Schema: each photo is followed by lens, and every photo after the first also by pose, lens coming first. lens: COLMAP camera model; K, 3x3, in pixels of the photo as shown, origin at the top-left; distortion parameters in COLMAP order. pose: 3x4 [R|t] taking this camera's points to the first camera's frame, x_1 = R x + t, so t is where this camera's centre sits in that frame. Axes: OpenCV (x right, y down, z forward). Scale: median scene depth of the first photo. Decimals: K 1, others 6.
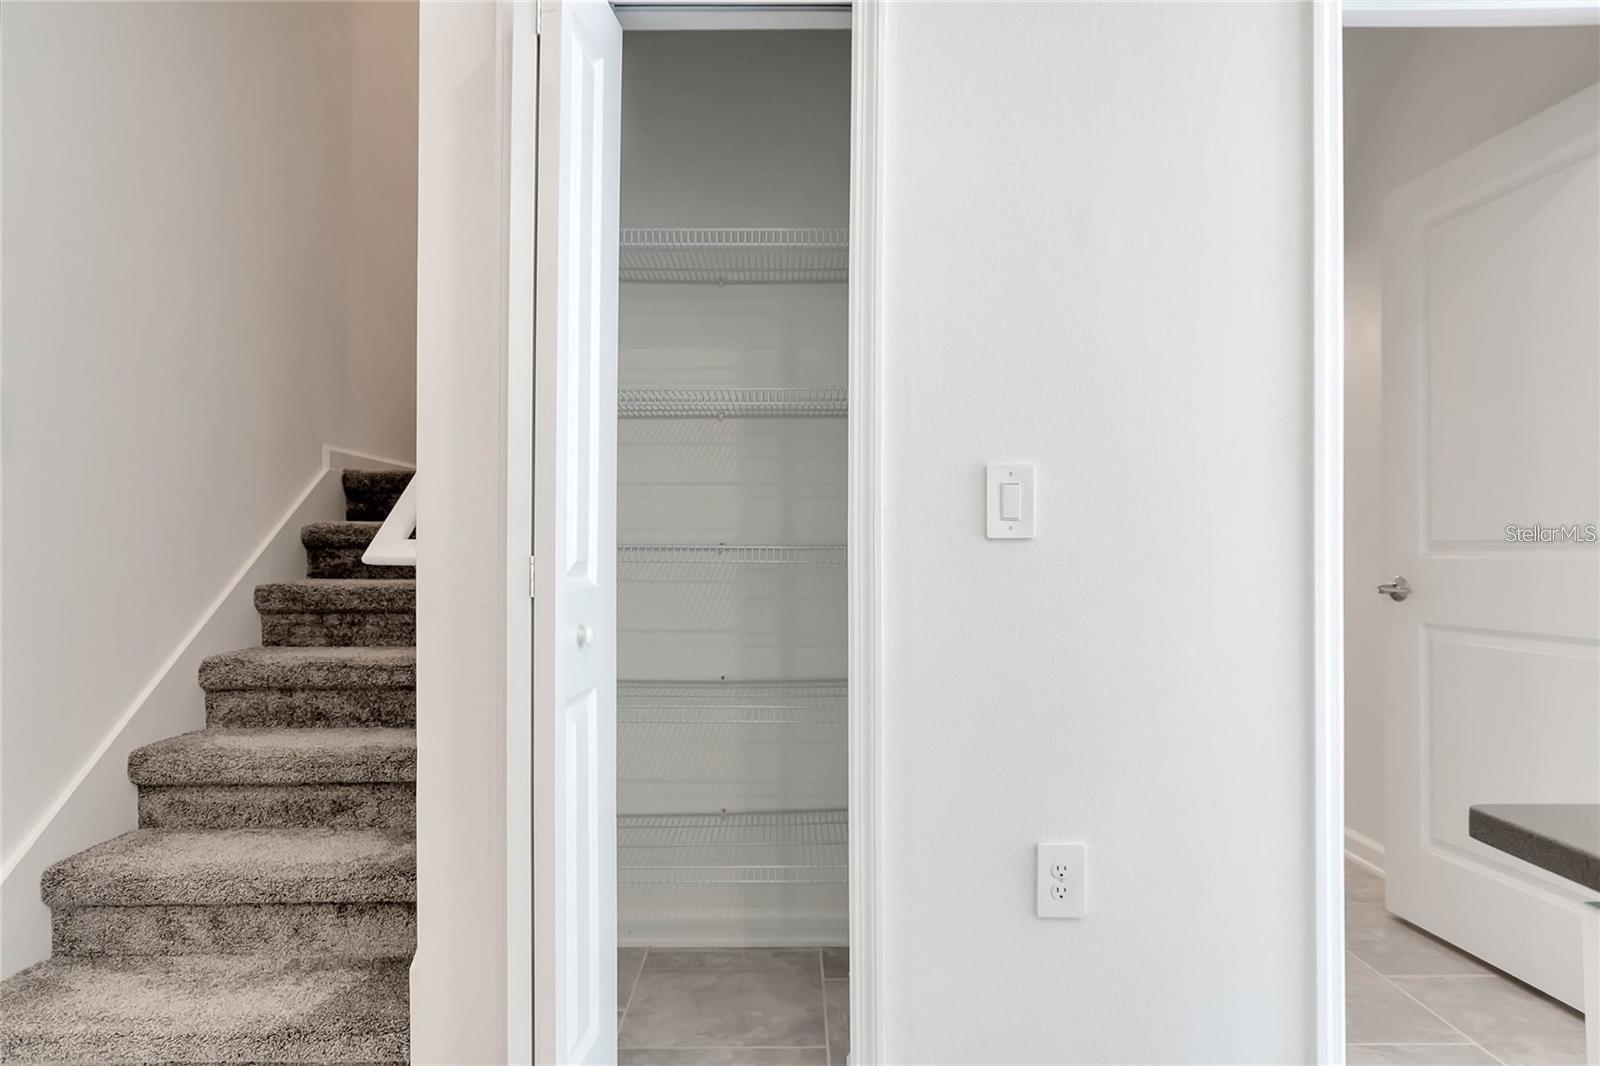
lens RADIAL K [[896.7, 0, 800.0], [0, 896.7, 533.0], [0, 0, 1]] dist [-0.000364, -0.000789]
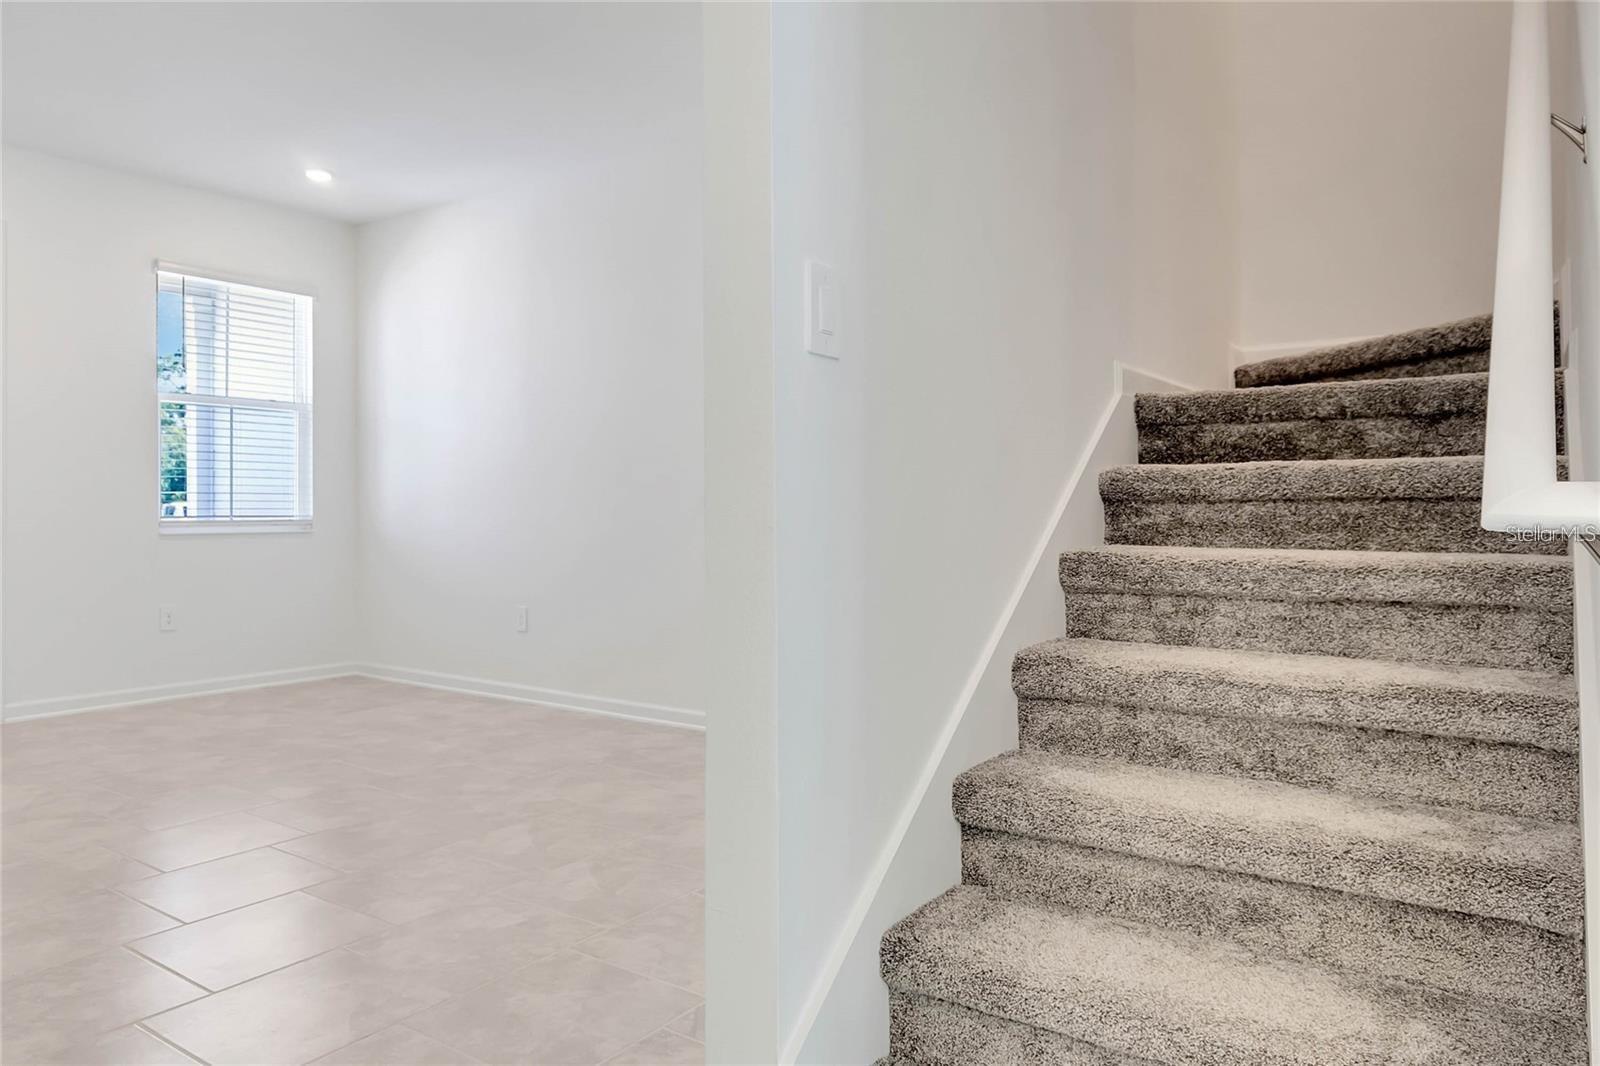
lens RADIAL K [[977.7, 0, 802.8], [0, 977.7, 487.3], [0, 0, 1]] dist [0.001167, 0.000783]
pose [[0.834775, -0.009455, -0.550511, -0.368732], [0.008297, 0.999955, -0.004594, 0.007473], [0.550529, -0.000733, 0.834815, 0.236839]]
